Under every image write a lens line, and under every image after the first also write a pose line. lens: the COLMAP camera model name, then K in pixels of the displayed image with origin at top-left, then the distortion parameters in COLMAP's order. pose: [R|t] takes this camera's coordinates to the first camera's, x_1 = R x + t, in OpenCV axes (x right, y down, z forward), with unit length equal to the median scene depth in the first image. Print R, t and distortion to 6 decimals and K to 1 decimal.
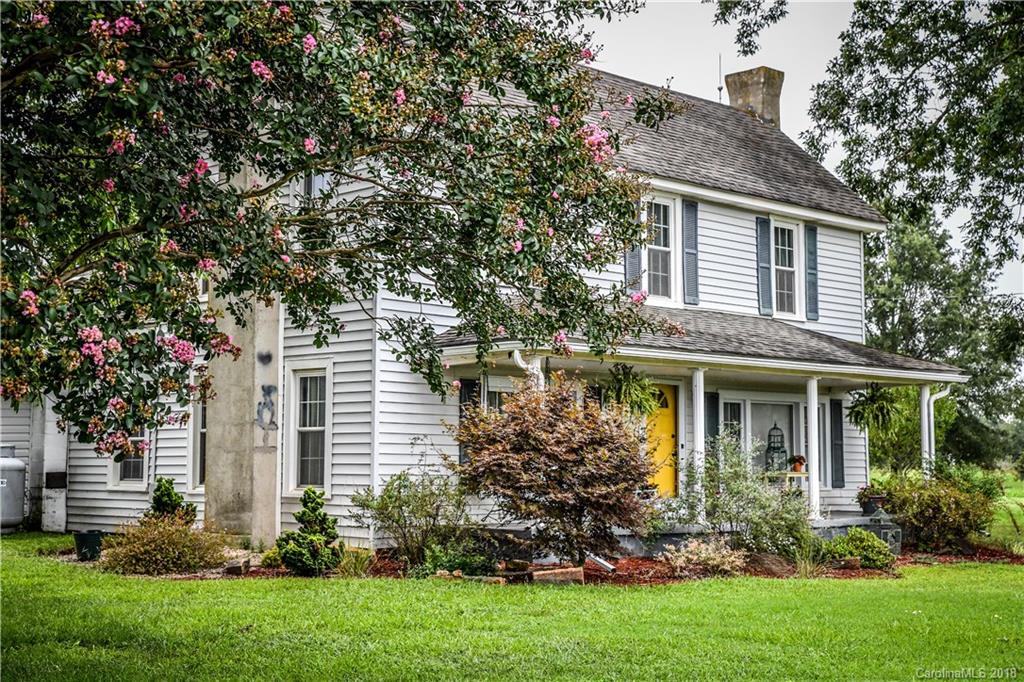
lens RADIAL K [[1523.4, 0, 512.0], [0, 1523.4, 341.0], [0, 0, 1]] dist [0.107317, 0.020793]
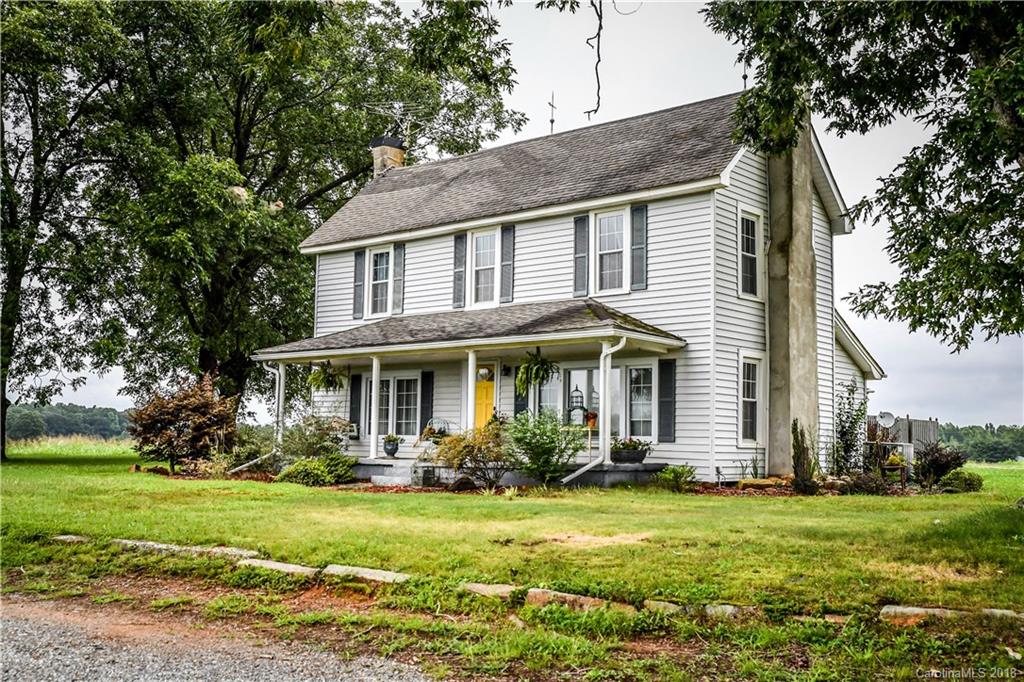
lens RADIAL K [[1074.8, 0, 512.0], [0, 1074.8, 341.0], [0, 0, 1]] dist [-0.004542, -0.001970]
pose [[0.063594, -0.089171, -0.993984, 1.002541], [0.074273, 0.993661, -0.084390, 0.085164], [0.995208, -0.068459, 0.069814, 0.889481]]
